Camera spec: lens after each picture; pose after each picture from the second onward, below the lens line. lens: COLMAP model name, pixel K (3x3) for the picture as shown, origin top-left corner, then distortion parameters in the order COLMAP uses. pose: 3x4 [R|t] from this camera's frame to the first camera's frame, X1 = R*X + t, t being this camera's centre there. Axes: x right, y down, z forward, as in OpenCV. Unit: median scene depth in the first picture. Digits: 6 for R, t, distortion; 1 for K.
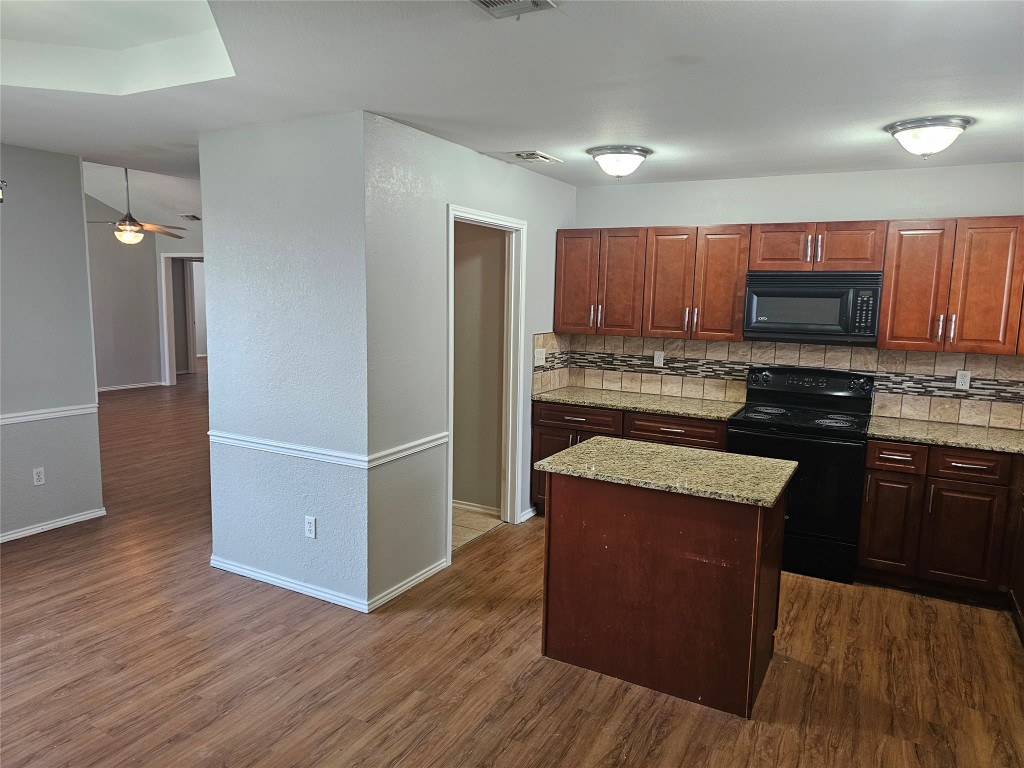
lens RADIAL K [[685.4, 0, 520.0], [0, 685.4, 383.4], [0, 0, 1]] dist [0.074102, -0.067566]
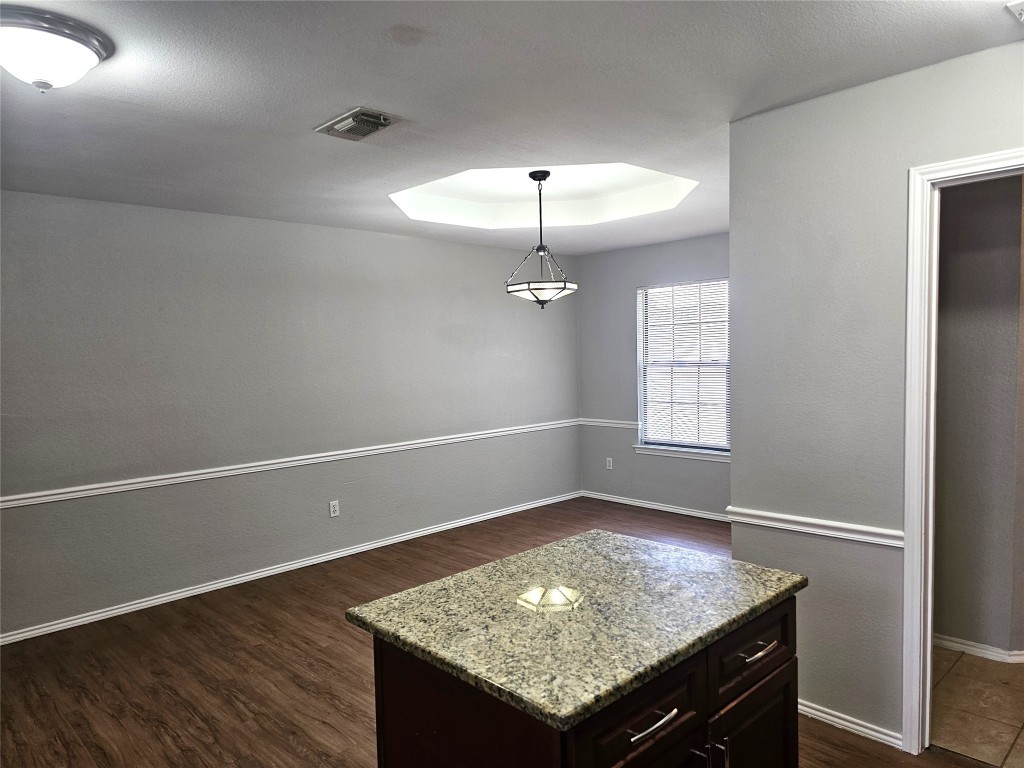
lens RADIAL K [[685.4, 0, 513.8], [0, 685.4, 384.7], [0, 0, 1]] dist [0.074102, -0.067566]
pose [[-0.285406, 0.039189, -0.957605, 0.606146], [-0.104746, 0.991903, 0.071811, -0.074639], [0.952666, 0.120800, -0.278990, 0.827122]]
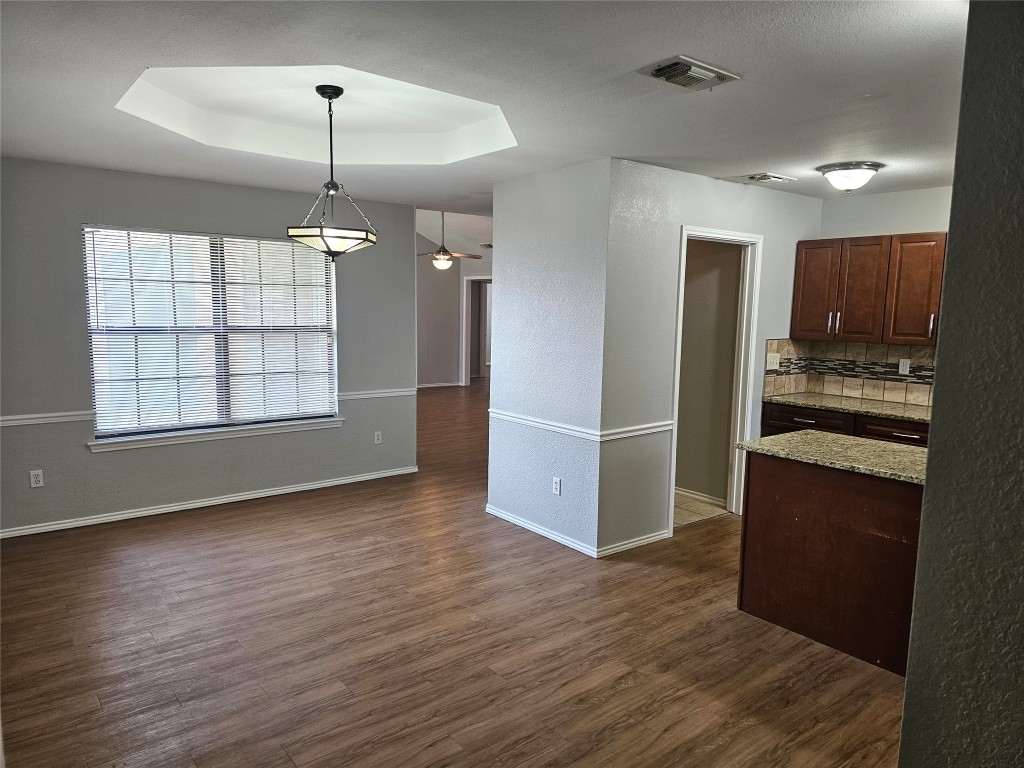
lens RADIAL K [[685.4, 0, 509.6], [0, 685.4, 380.6], [0, 0, 1]] dist [0.074102, -0.067566]
pose [[0.919383, 0.035719, -0.391739, 0.095241], [-0.046768, 0.998731, -0.018695, 0.037969], [0.390574, 0.035508, 0.919886, -0.182727]]
